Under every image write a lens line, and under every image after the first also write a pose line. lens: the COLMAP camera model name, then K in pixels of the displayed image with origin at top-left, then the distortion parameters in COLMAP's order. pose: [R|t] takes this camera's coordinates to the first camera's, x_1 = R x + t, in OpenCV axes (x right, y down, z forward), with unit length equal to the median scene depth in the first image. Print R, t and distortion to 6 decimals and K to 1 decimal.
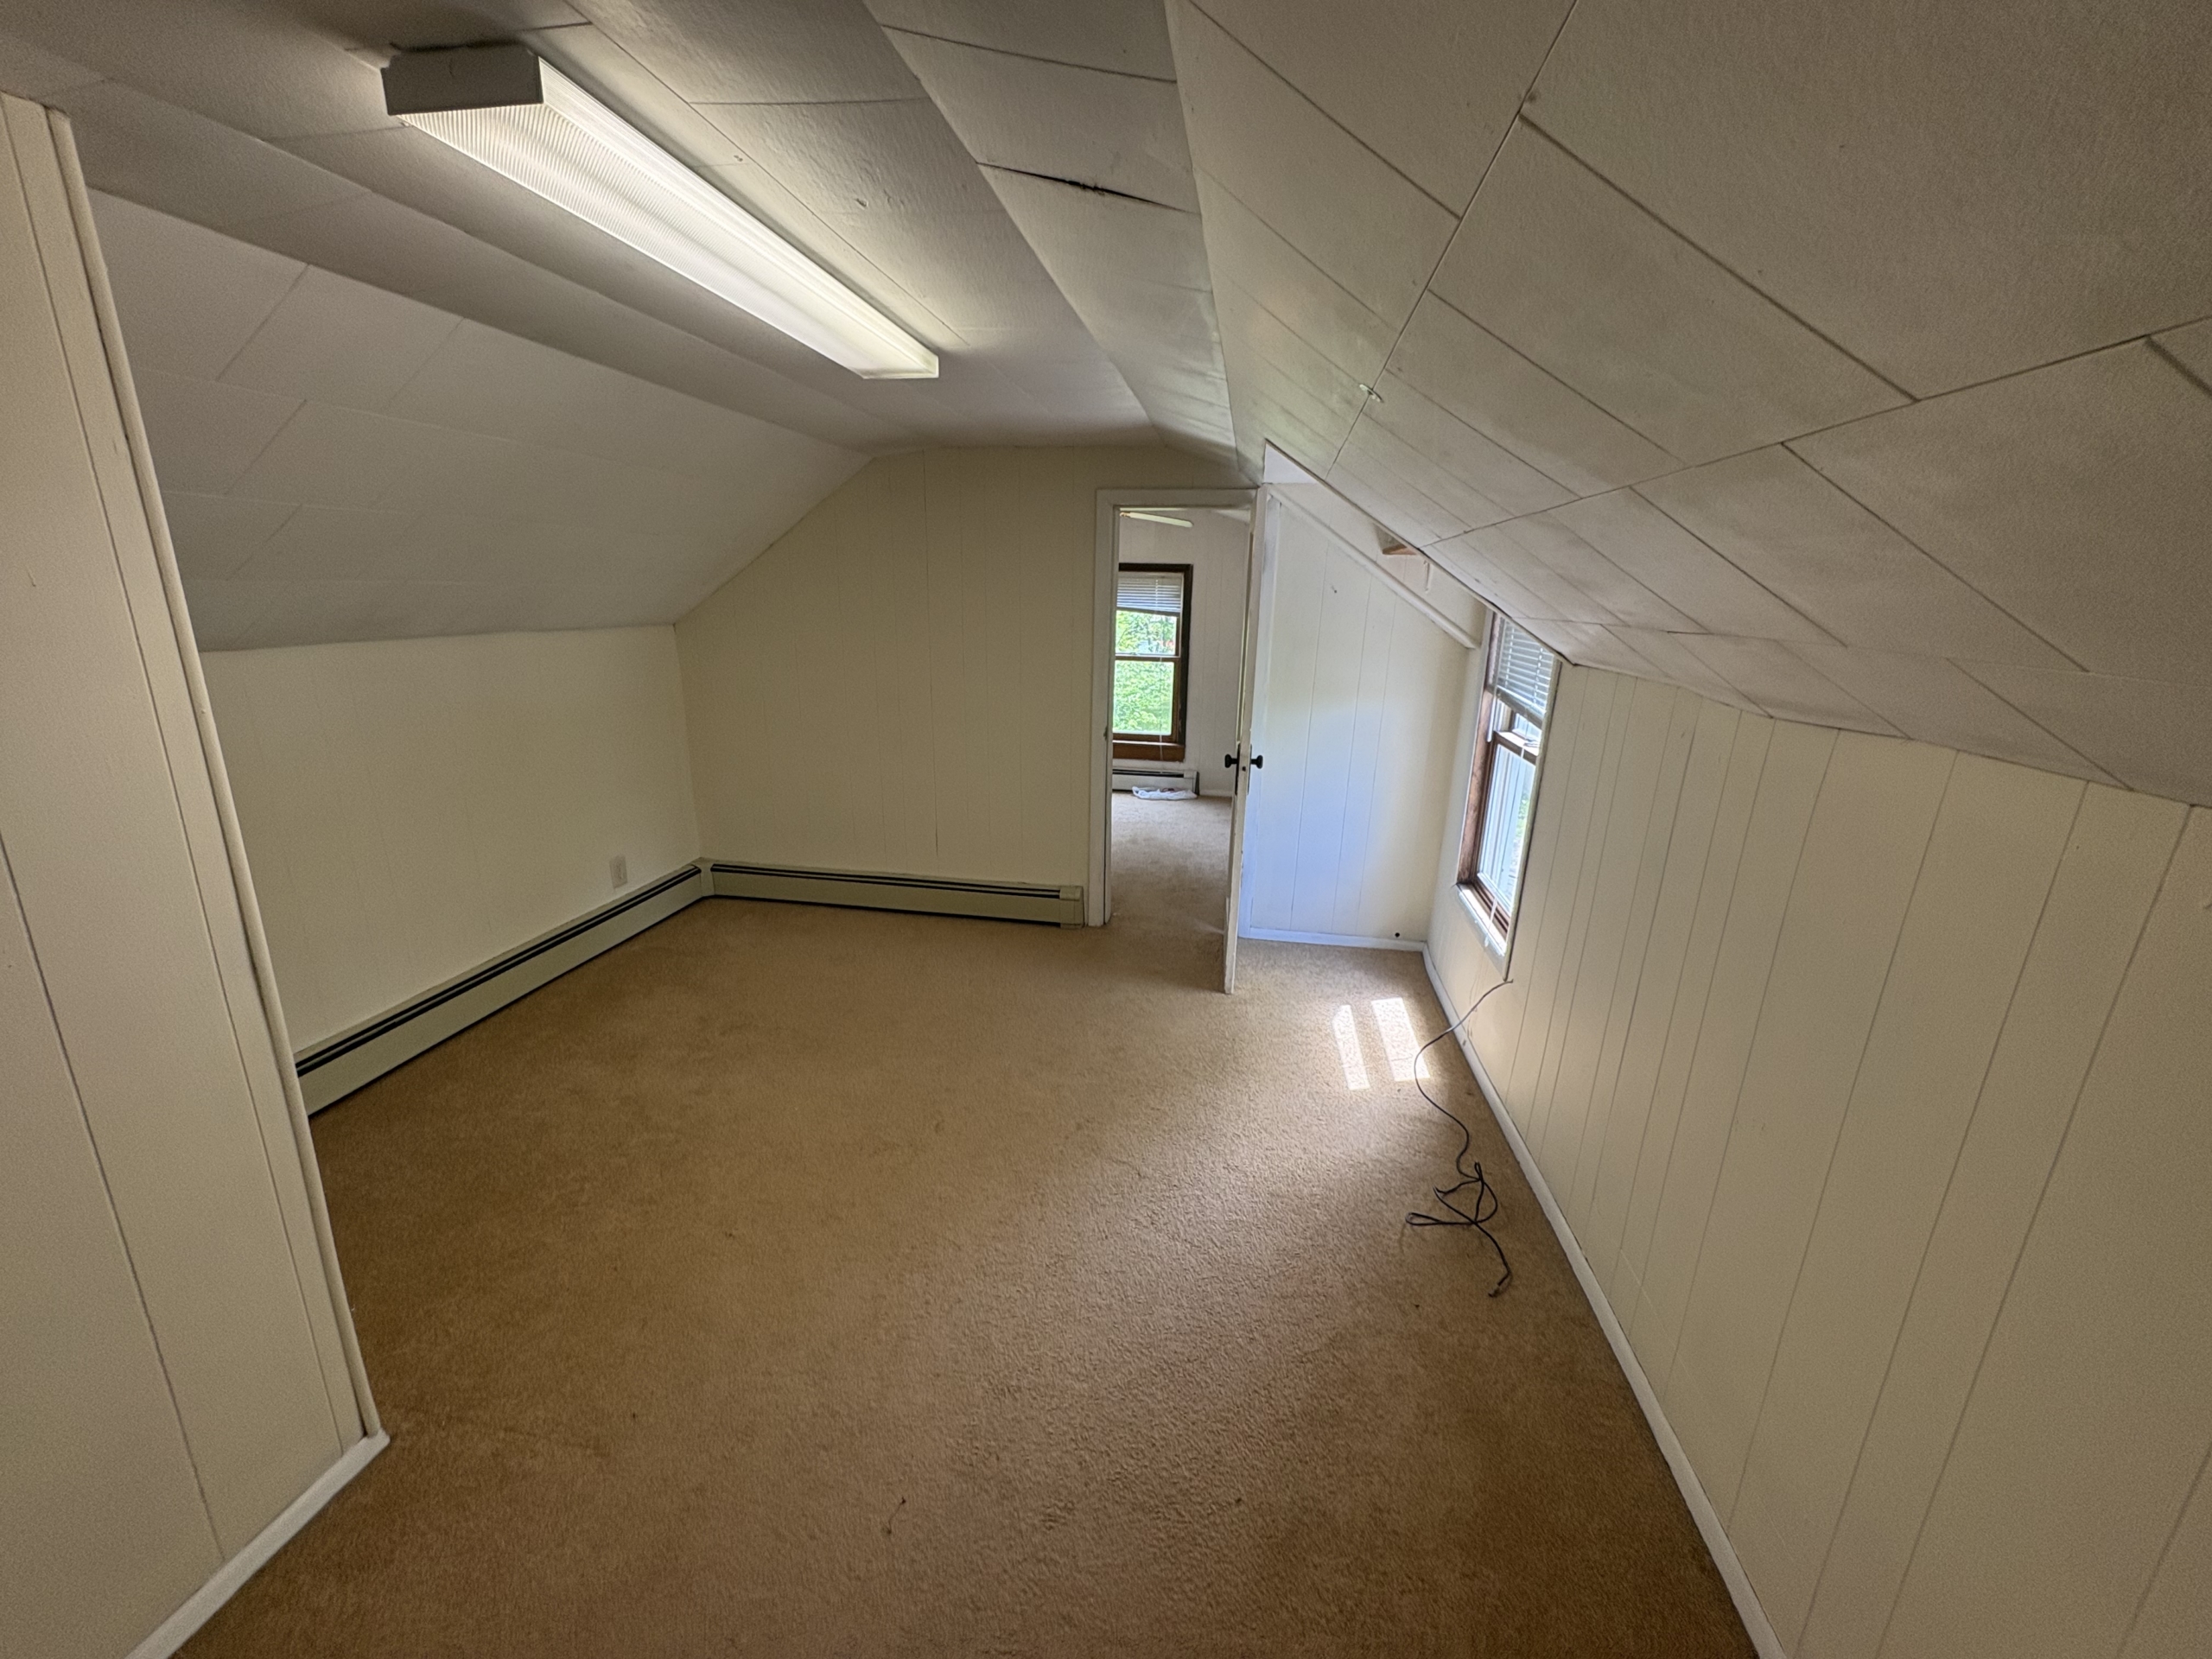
lens RADIAL K [[883.1, 0, 1102.7], [0, 883.1, 824.6], [0, 0, 1]] dist [-0.000324, -0.000082]
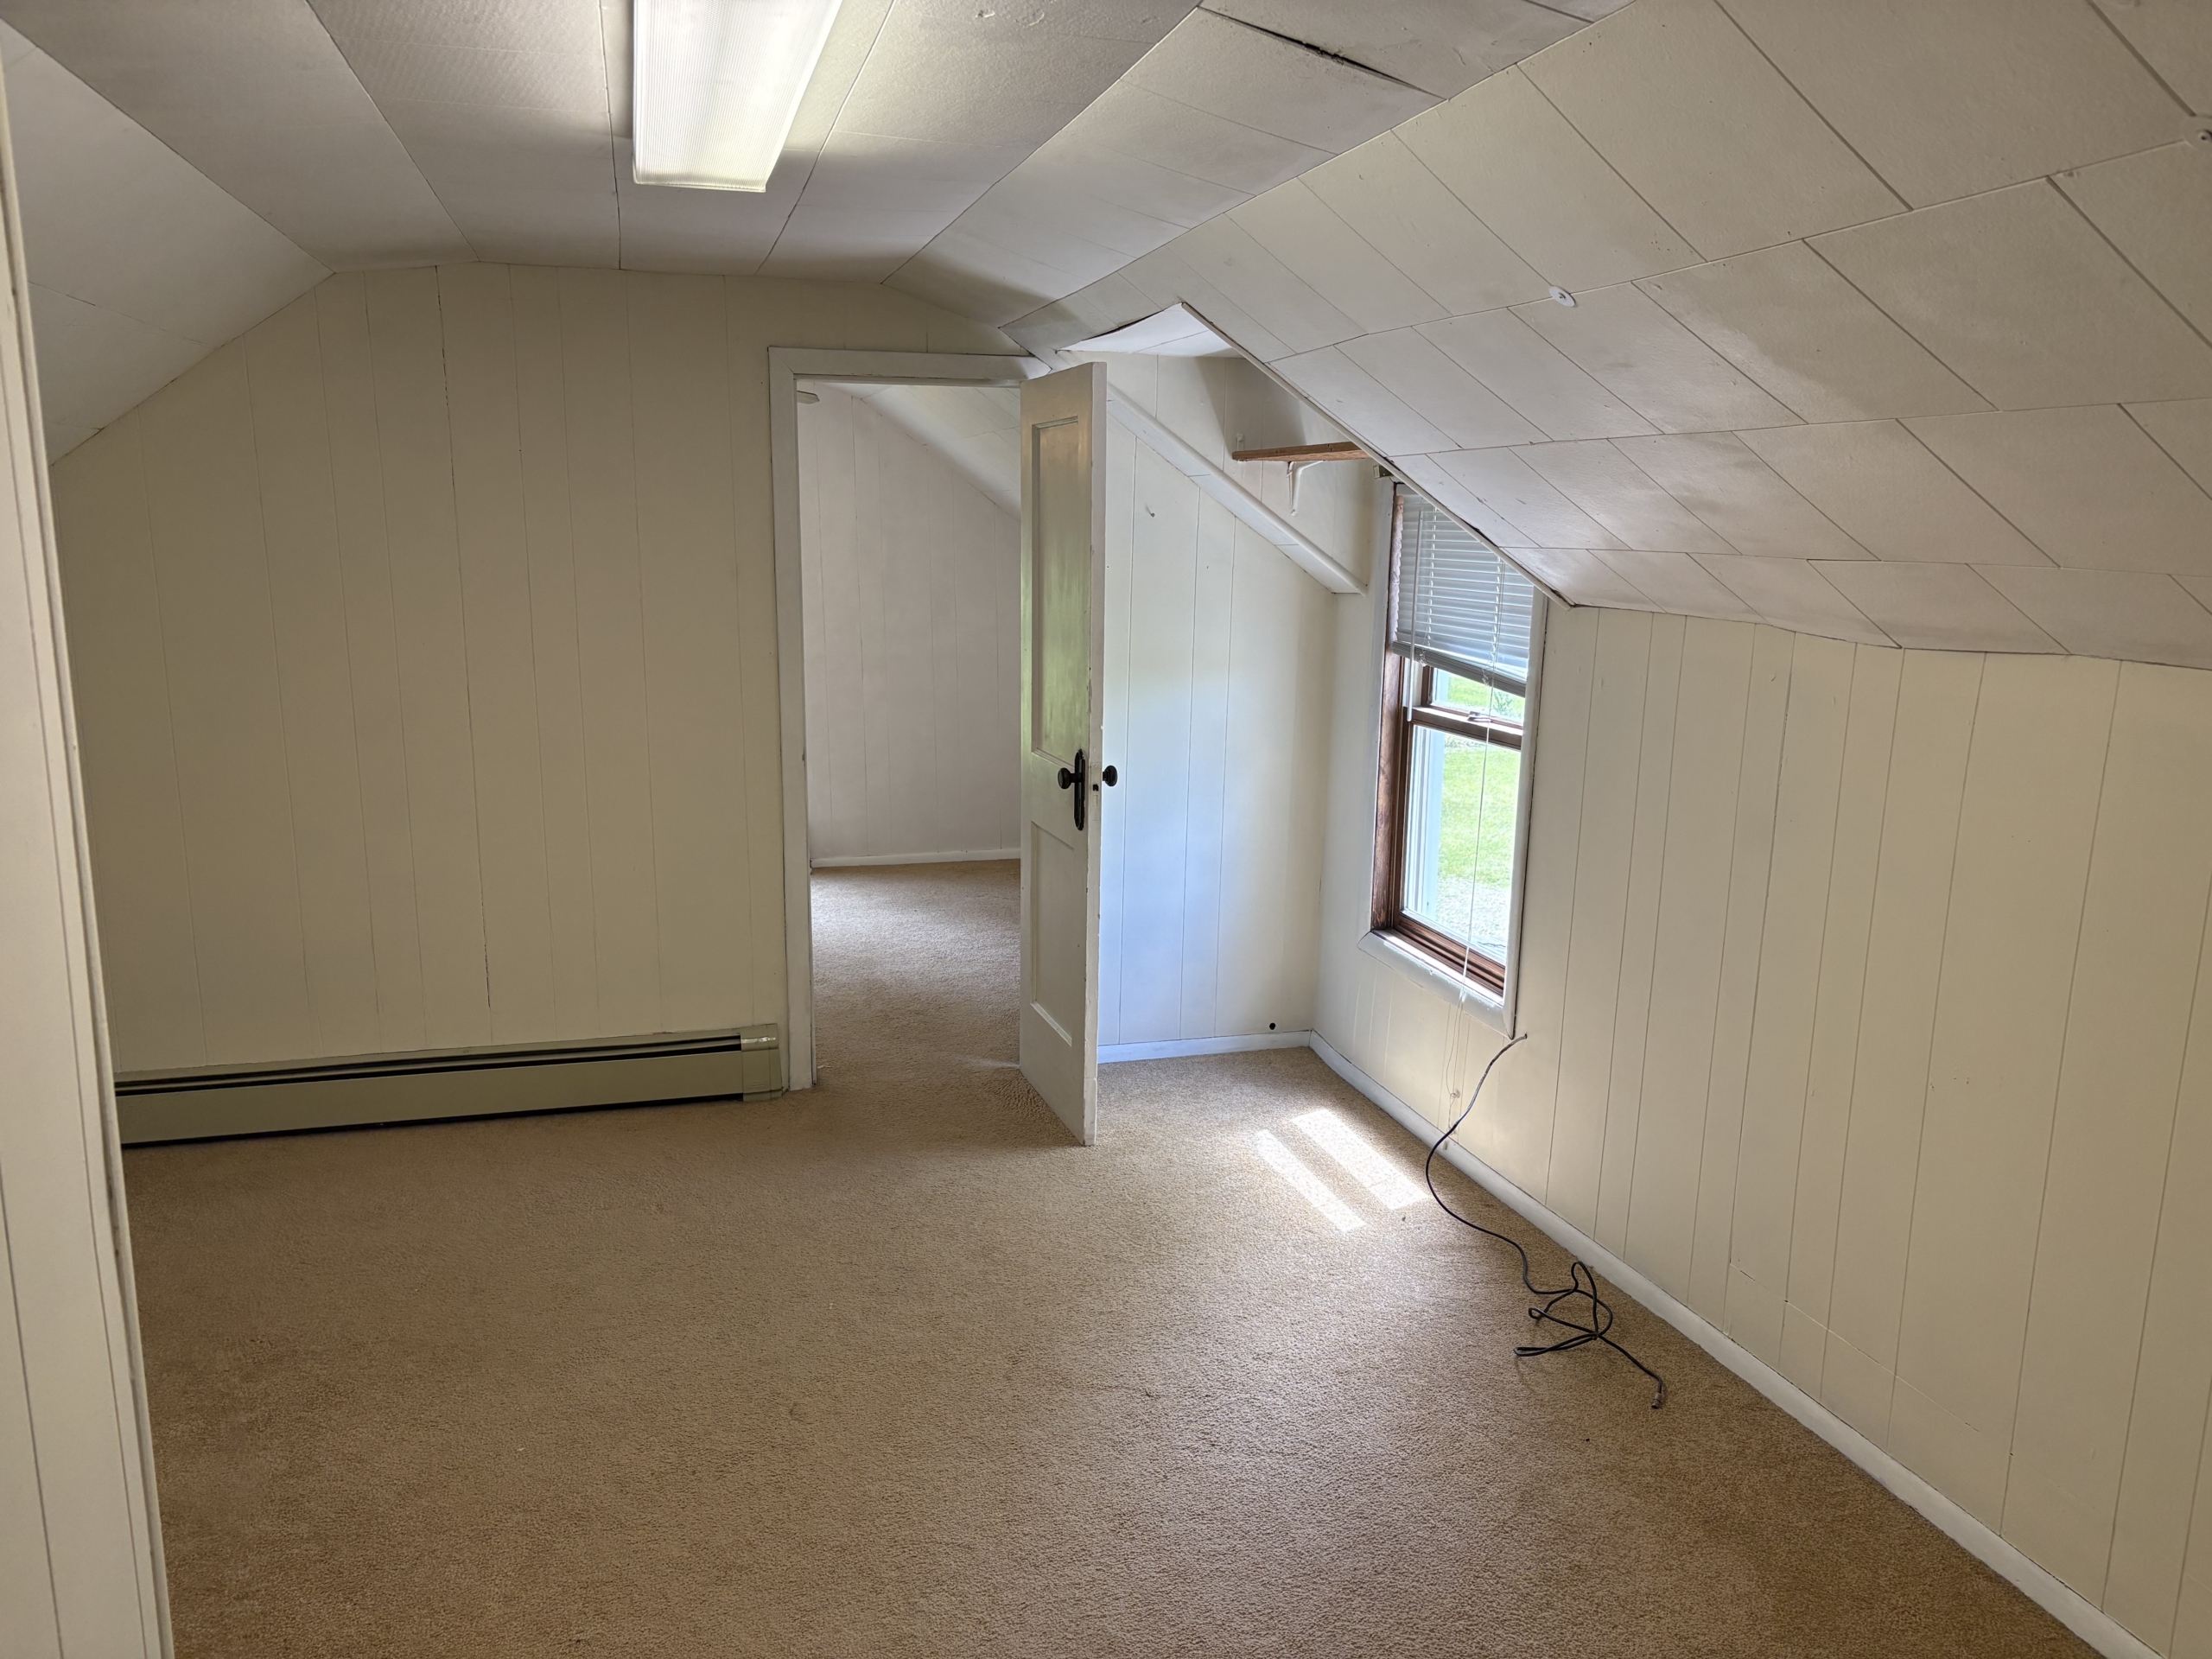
lens RADIAL K [[1677.5, 0, 1103.3], [0, 1677.5, 847.4], [0, 0, 1]] dist [0.037347, -0.024333]
pose [[0.903998, -0.094471, 0.416968, -0.345369], [0.118277, 0.992479, -0.031565, 0.019943], [-0.410849, 0.077852, 0.908373, -0.114755]]
